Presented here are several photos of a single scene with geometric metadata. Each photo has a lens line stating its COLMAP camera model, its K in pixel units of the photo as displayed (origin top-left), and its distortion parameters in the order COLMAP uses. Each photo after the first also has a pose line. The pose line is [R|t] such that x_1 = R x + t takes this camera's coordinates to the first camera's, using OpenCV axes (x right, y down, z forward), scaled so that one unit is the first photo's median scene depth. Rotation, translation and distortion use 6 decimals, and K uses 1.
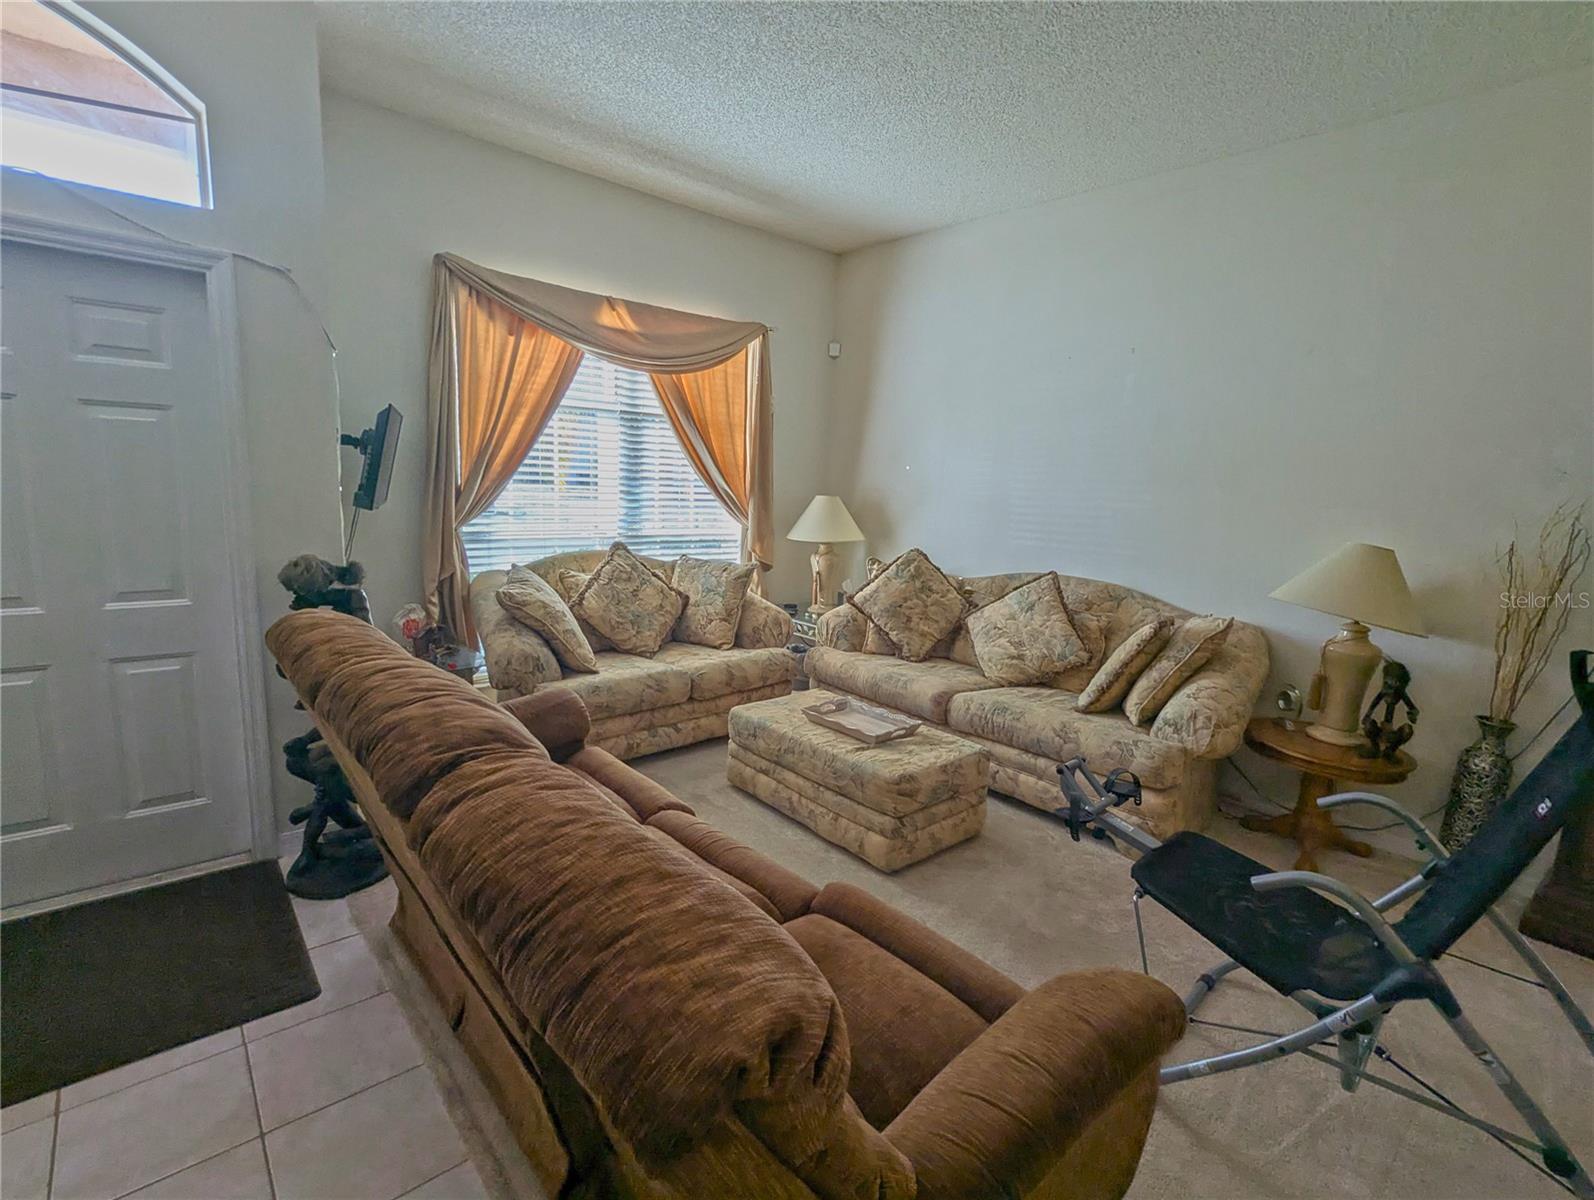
lens RADIAL K [[751.2, 0, 794.1], [0, 751.2, 604.2], [0, 0, 1]] dist [-0.001837, 0.001589]
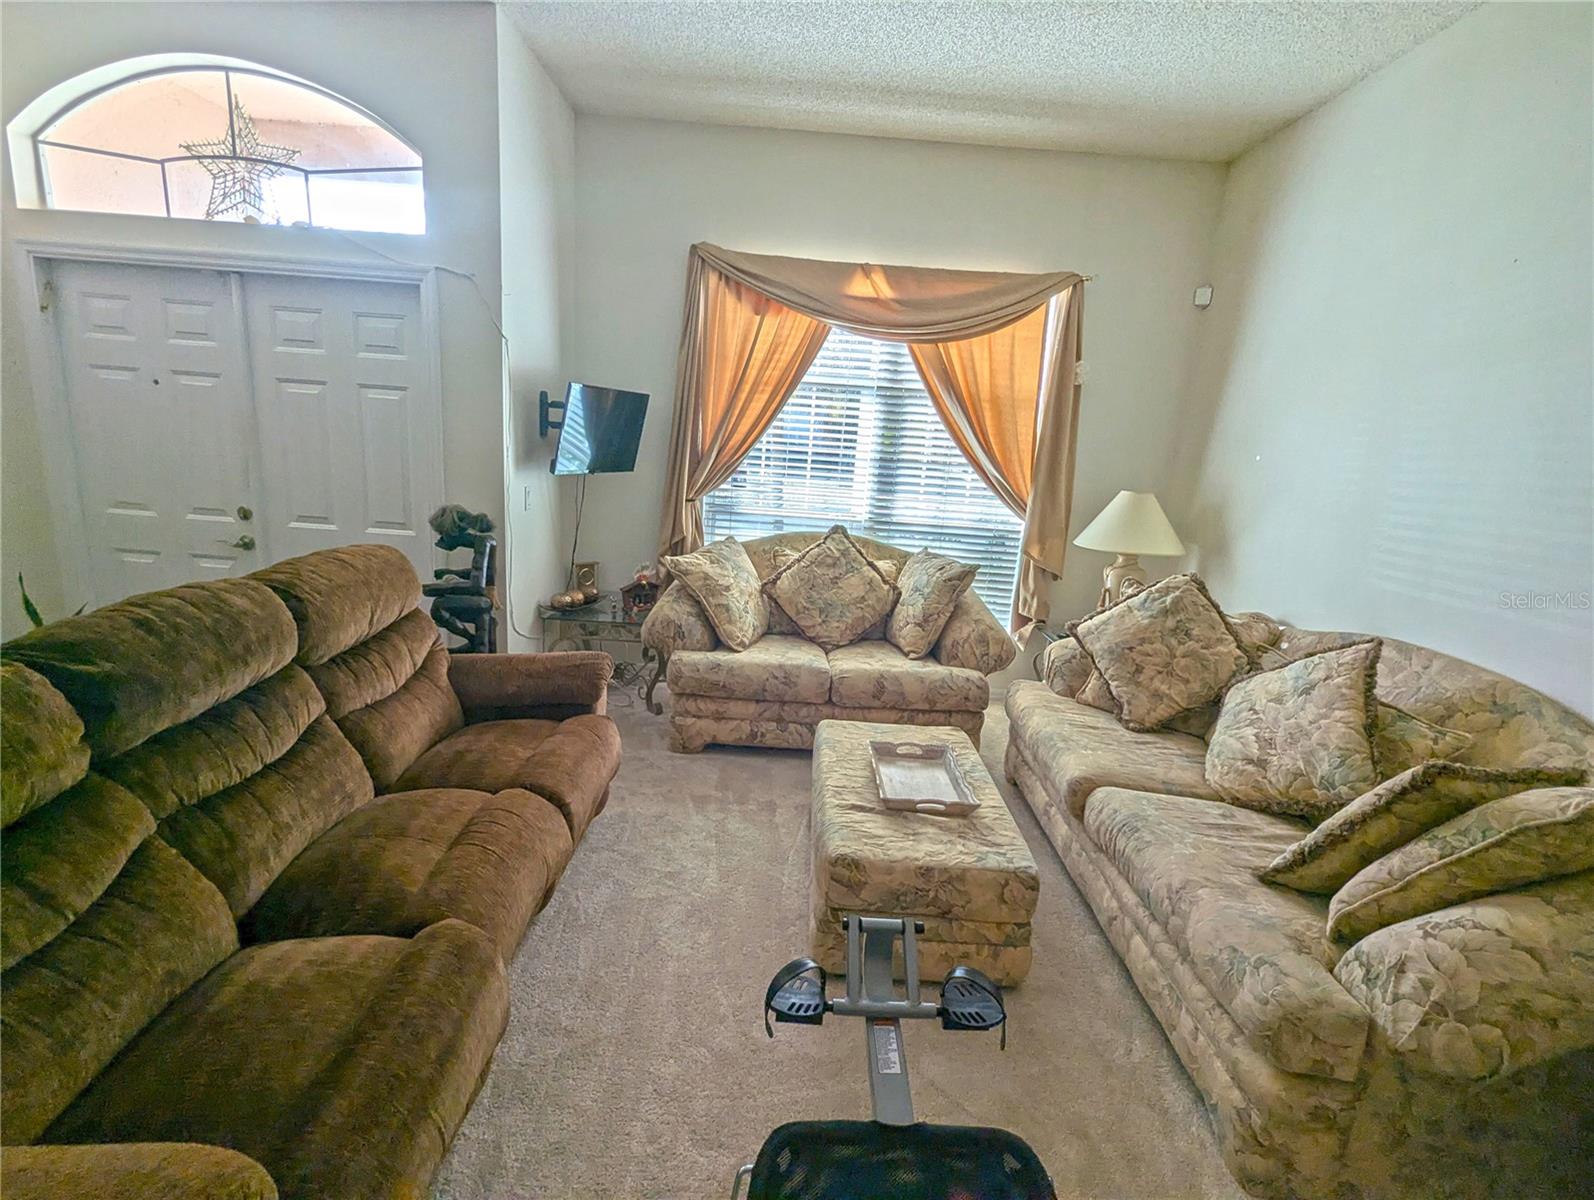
lens RADIAL K [[751.2, 0, 800.0], [0, 751.2, 600.8], [0, 0, 1]] dist [-0.001837, 0.001589]
pose [[0.746723, 0.150931, -0.647784, 0.381655], [-0.146562, 0.987313, 0.061093, -0.041871], [0.648787, 0.049321, 0.759370, 0.269398]]
